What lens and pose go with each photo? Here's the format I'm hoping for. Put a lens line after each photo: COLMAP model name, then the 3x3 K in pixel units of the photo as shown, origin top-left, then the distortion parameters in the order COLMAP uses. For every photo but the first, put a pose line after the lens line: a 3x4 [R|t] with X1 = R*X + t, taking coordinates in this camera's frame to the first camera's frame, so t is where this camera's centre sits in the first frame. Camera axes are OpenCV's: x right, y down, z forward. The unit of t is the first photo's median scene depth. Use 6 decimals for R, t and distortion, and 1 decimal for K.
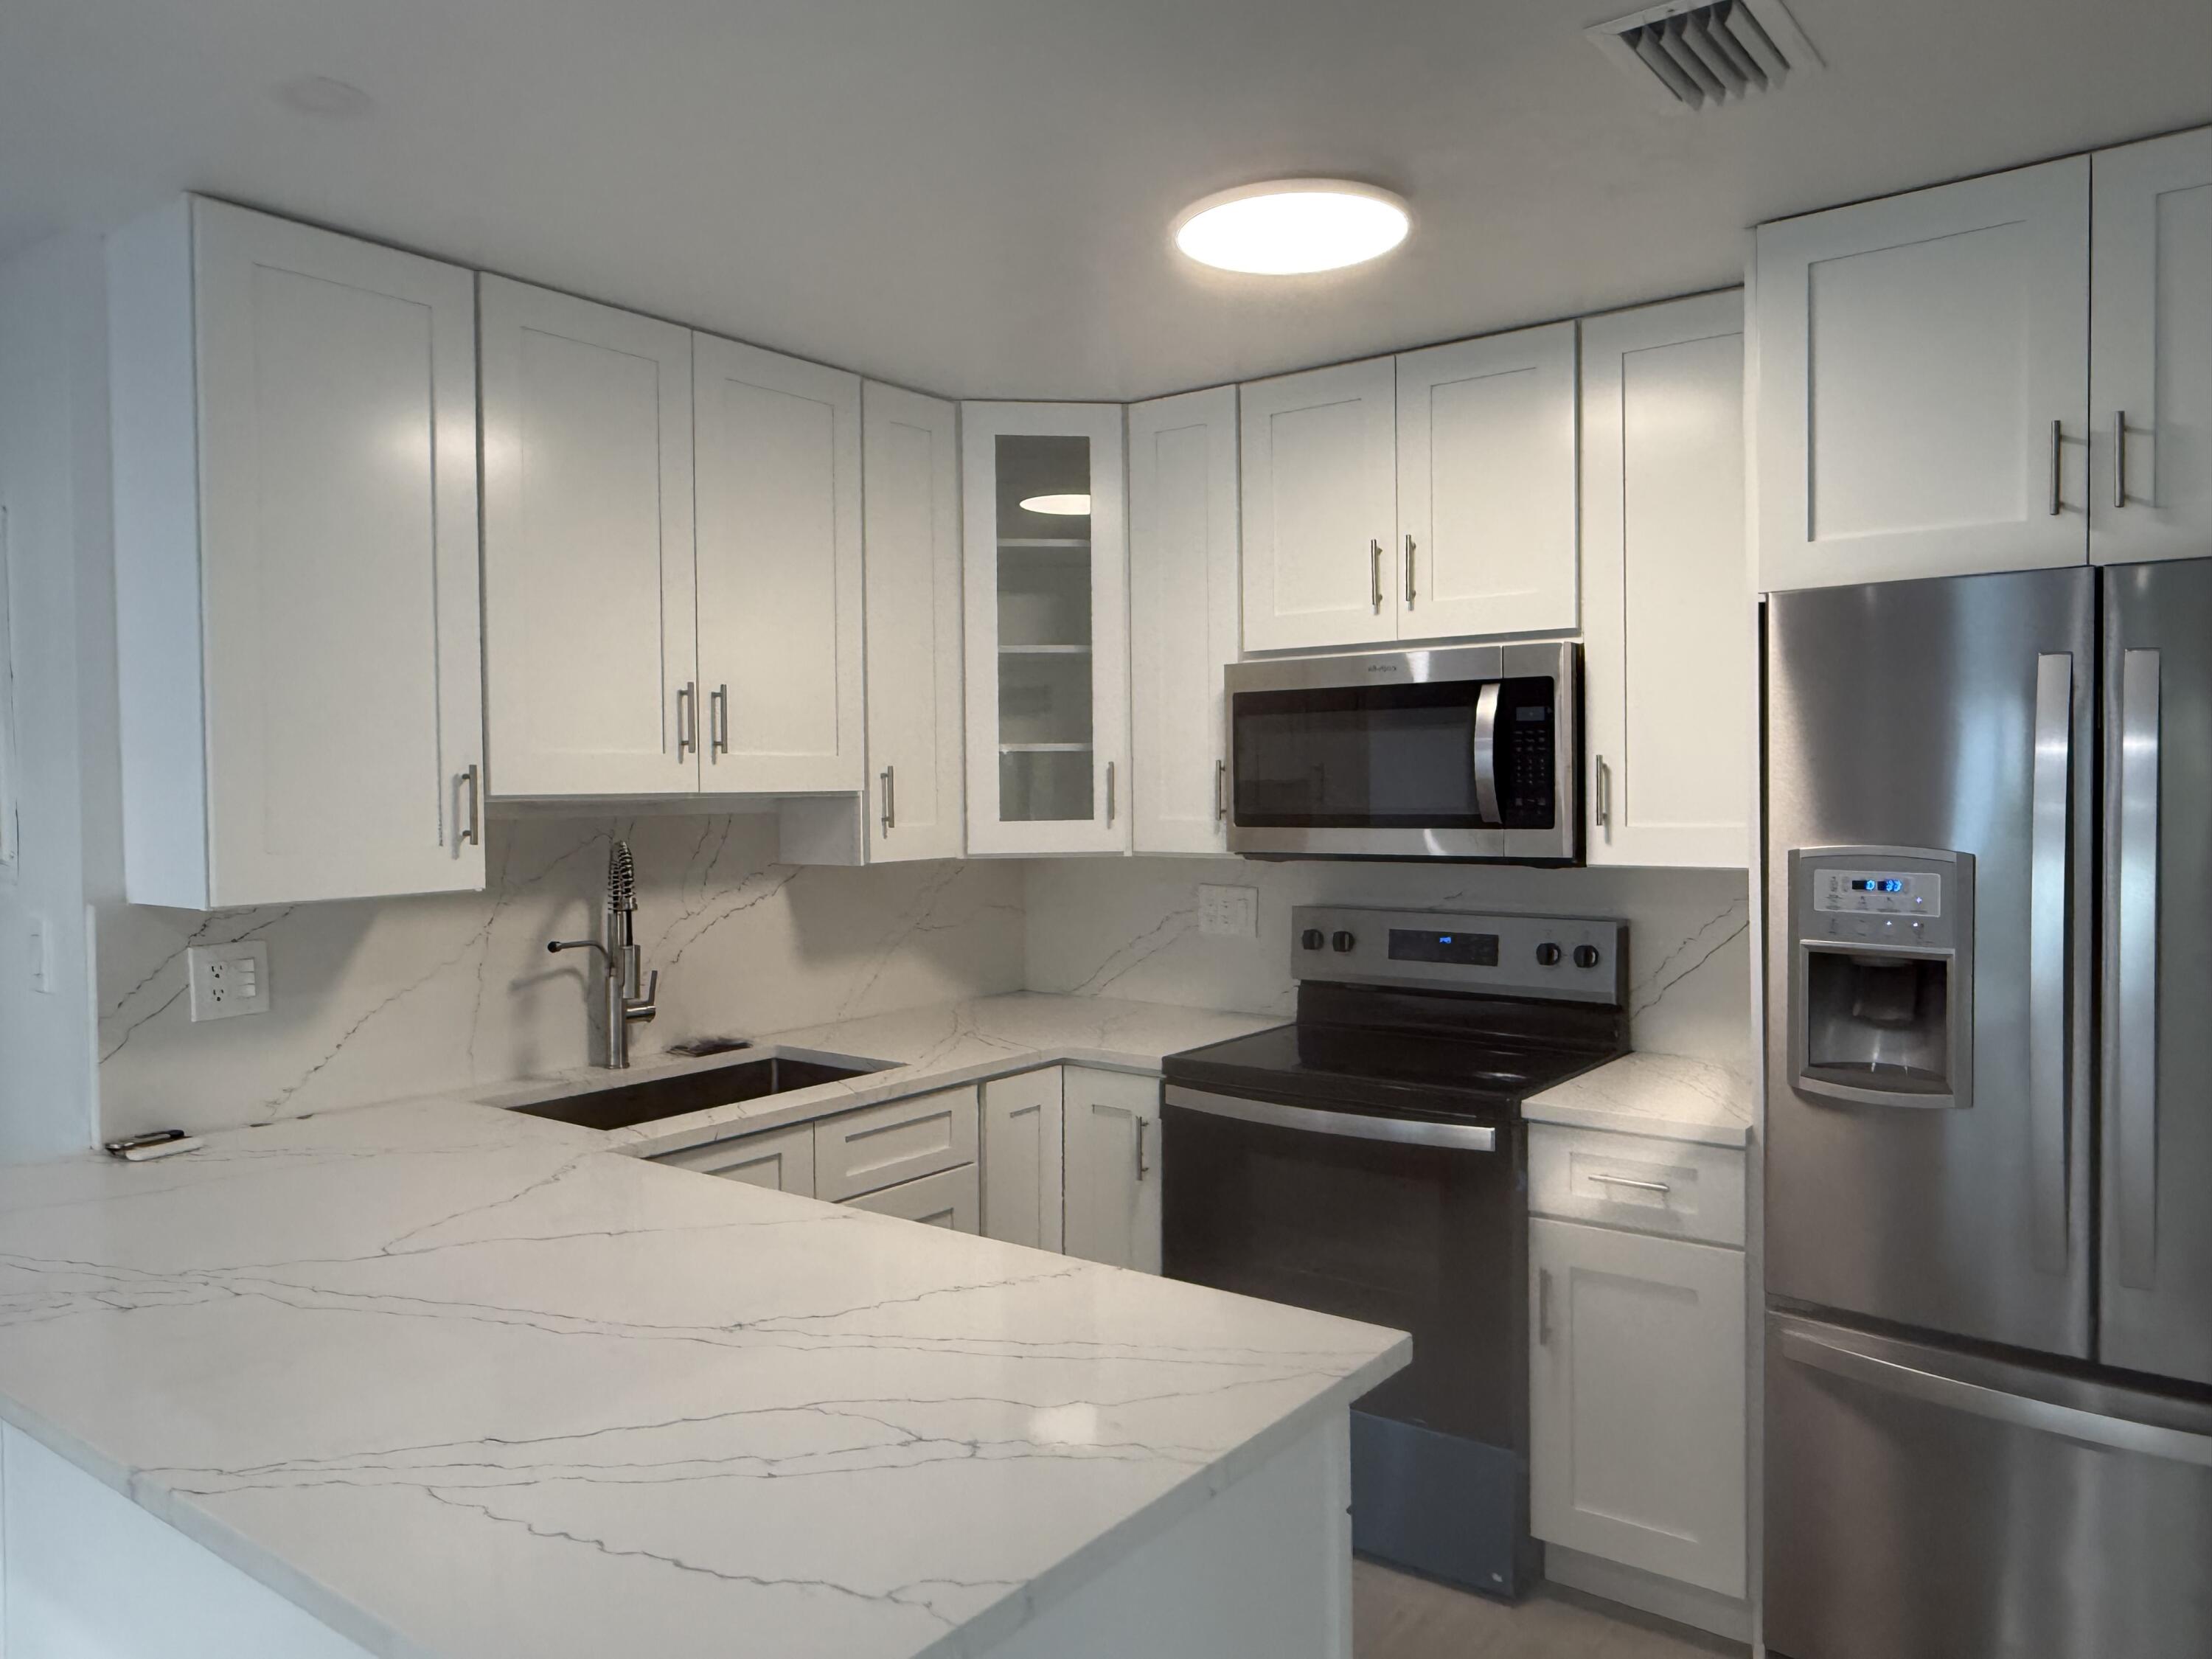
lens RADIAL K [[1573.7, 0, 1106.0], [0, 1573.7, 829.5], [0, 0, 1]] dist [0.000276, 0.000848]
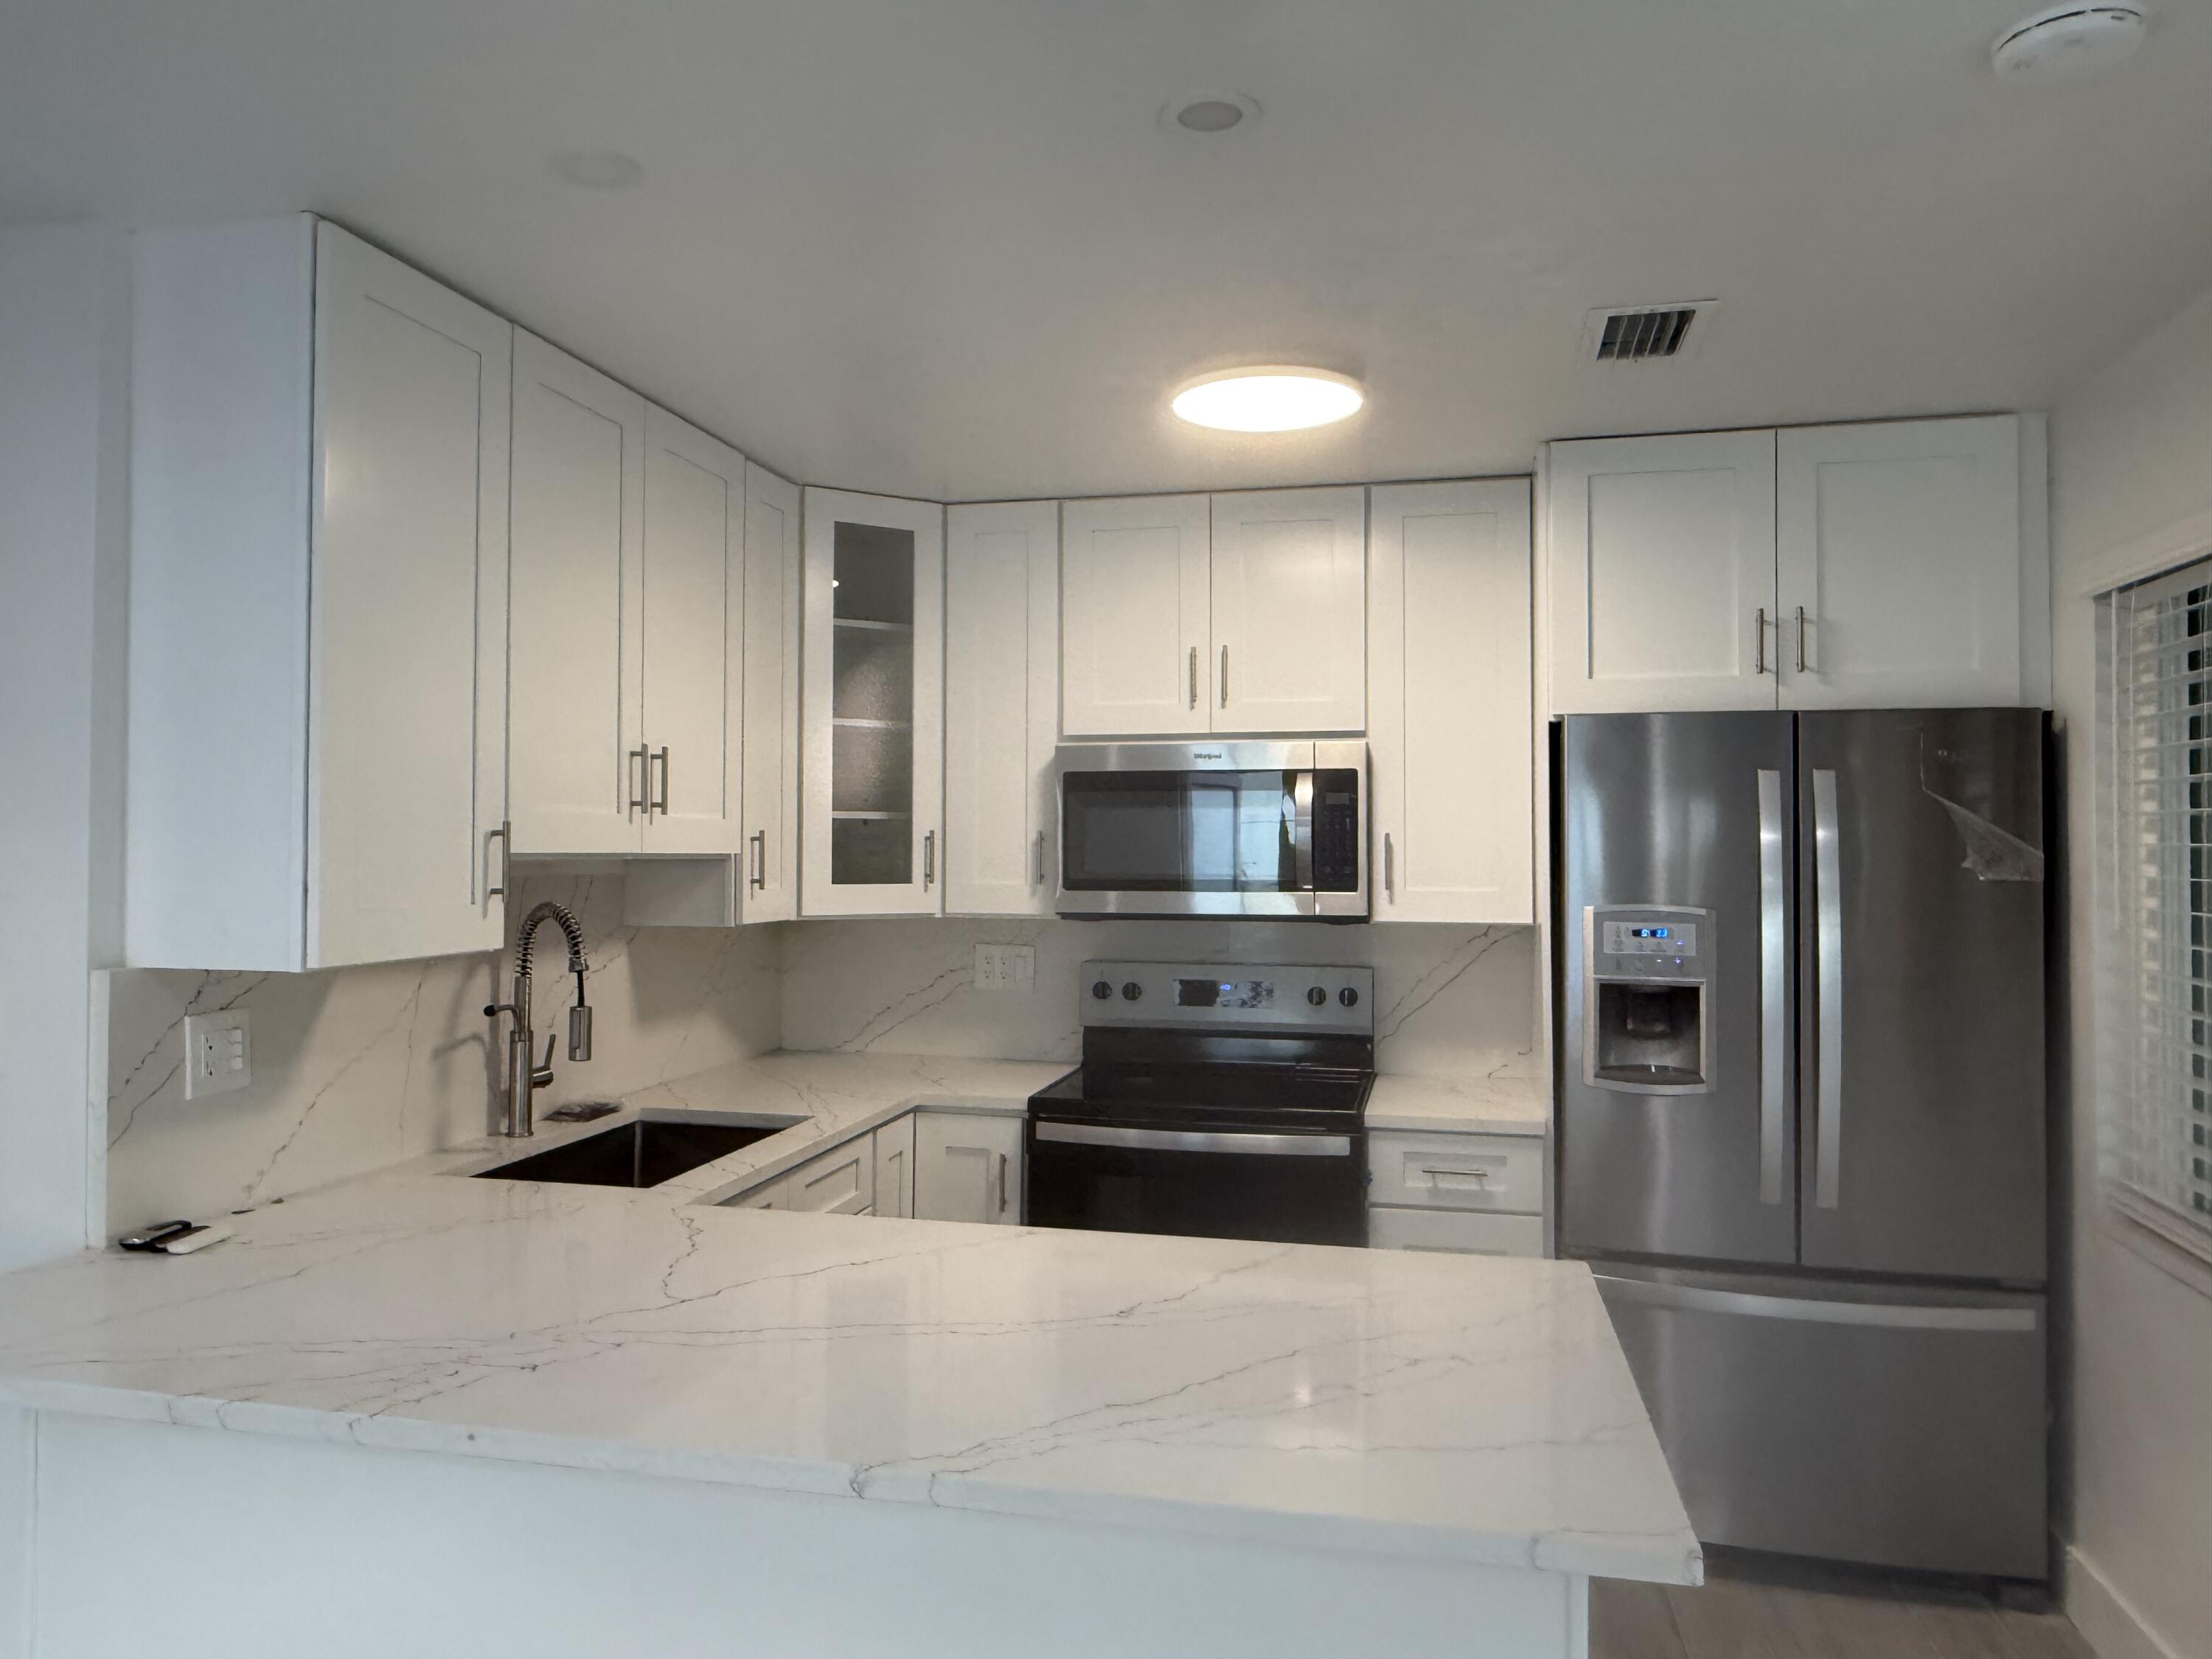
lens RADIAL K [[1556.9, 0, 1106.0], [0, 1556.9, 829.5], [0, 0, 1]] dist [-0.000055, -0.003057]
pose [[0.908641, 0.020723, 0.417063, -0.401390], [-0.001547, 0.998928, -0.046266, 0.007103], [-0.417574, 0.041394, 0.907699, -0.027503]]
